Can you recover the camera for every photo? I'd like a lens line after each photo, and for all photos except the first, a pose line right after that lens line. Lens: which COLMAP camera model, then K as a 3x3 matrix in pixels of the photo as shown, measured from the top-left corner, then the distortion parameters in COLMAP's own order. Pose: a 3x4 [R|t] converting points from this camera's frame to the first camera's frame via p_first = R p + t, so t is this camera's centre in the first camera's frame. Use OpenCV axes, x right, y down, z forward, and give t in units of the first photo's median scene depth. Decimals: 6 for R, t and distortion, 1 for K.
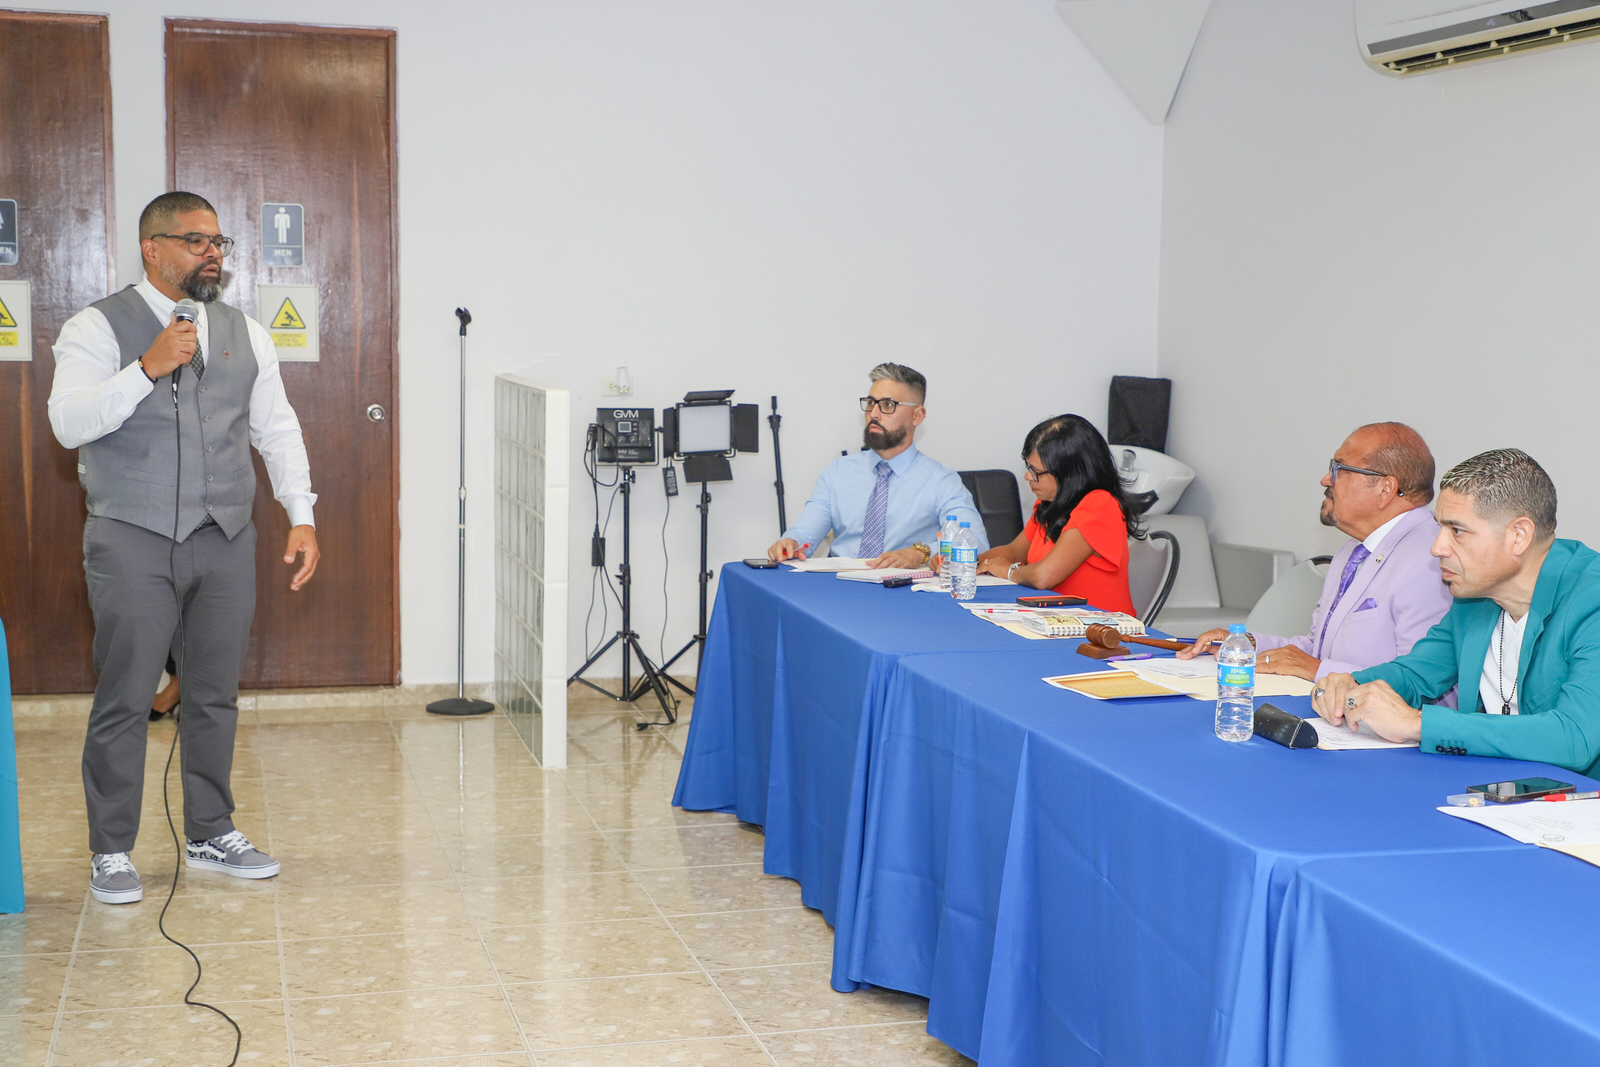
lens RADIAL K [[2275.3, 0, 806.2], [0, 2275.3, 545.9], [0, 0, 1]] dist [-0.006048, 0.000000]
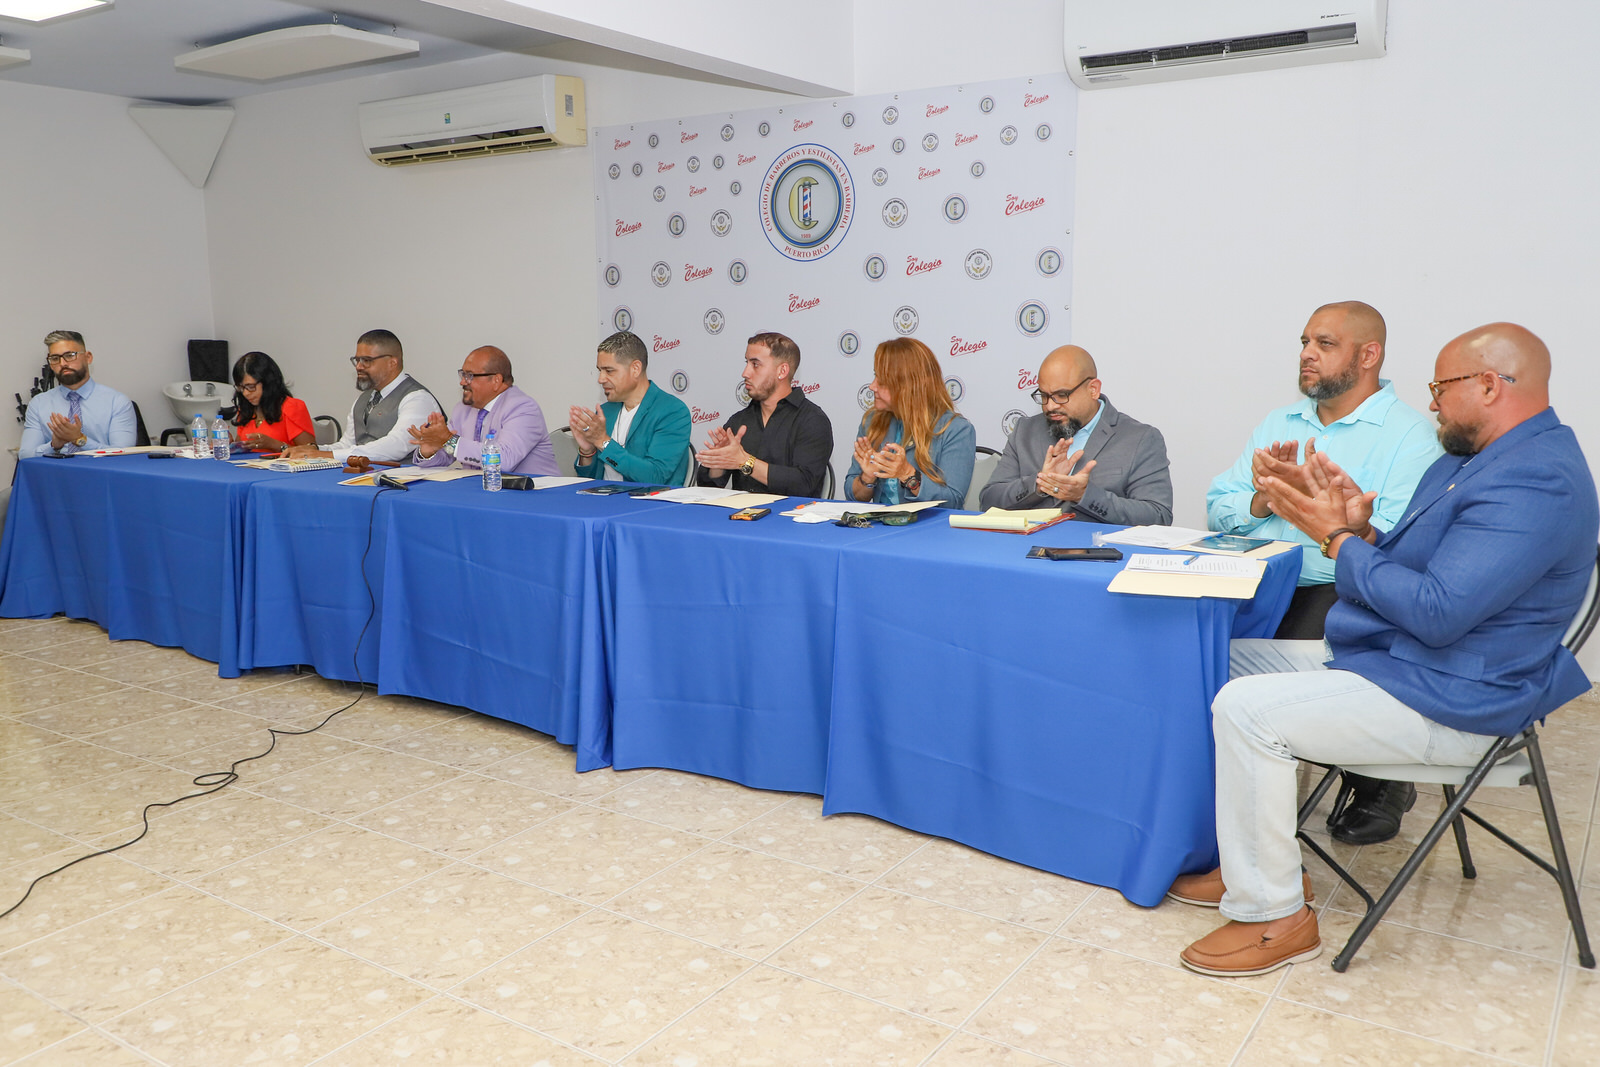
lens RADIAL K [[1320.0, 0, 797.5], [0, 1320.0, 529.4], [0, 0, 1]] dist [0.005436, 0.003418]
pose [[0.723382, -0.113390, 0.681073, -0.234383], [0.086152, 0.993537, 0.073908, 0.032557], [-0.685052, 0.005212, 0.728476, -0.012865]]
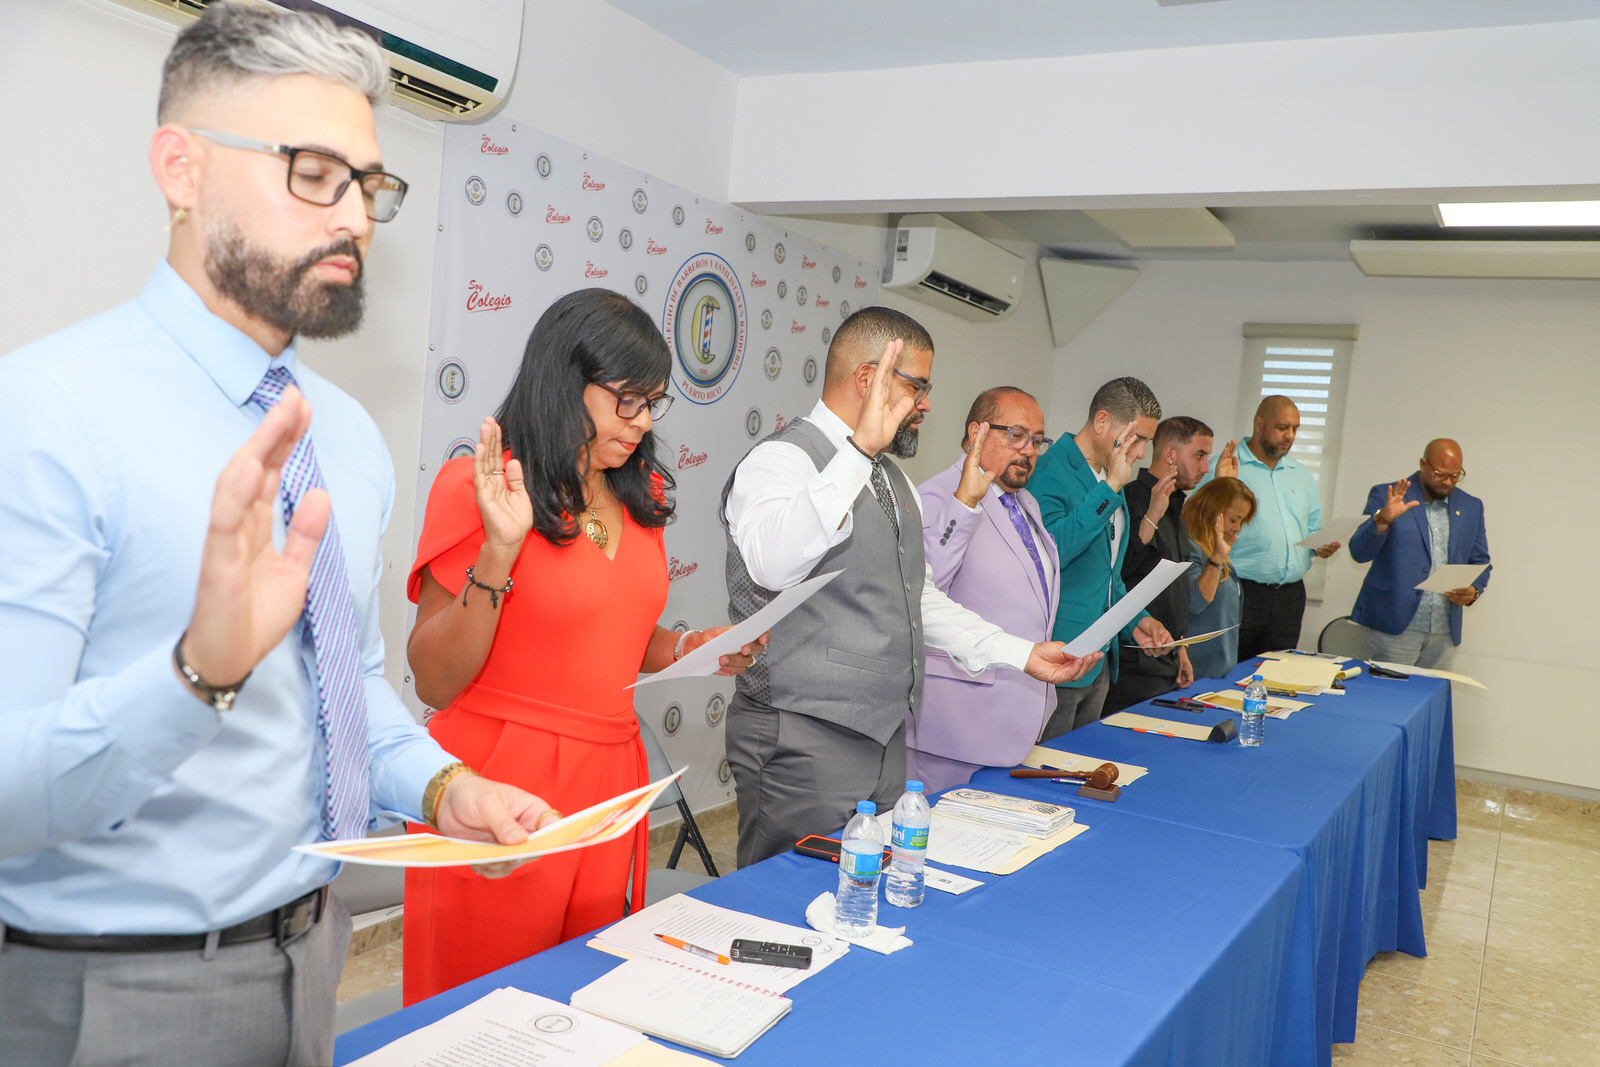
lens RADIAL K [[1290.9, 0, 844.1], [0, 1290.9, 533.7], [0, 0, 1]] dist [-0.011626, 0.001693]
pose [[-0.761170, -0.109897, 0.639174, -0.108279], [-0.023253, 0.989530, 0.142444, -0.092296], [-0.648136, 0.093561, -0.755756, 0.945203]]
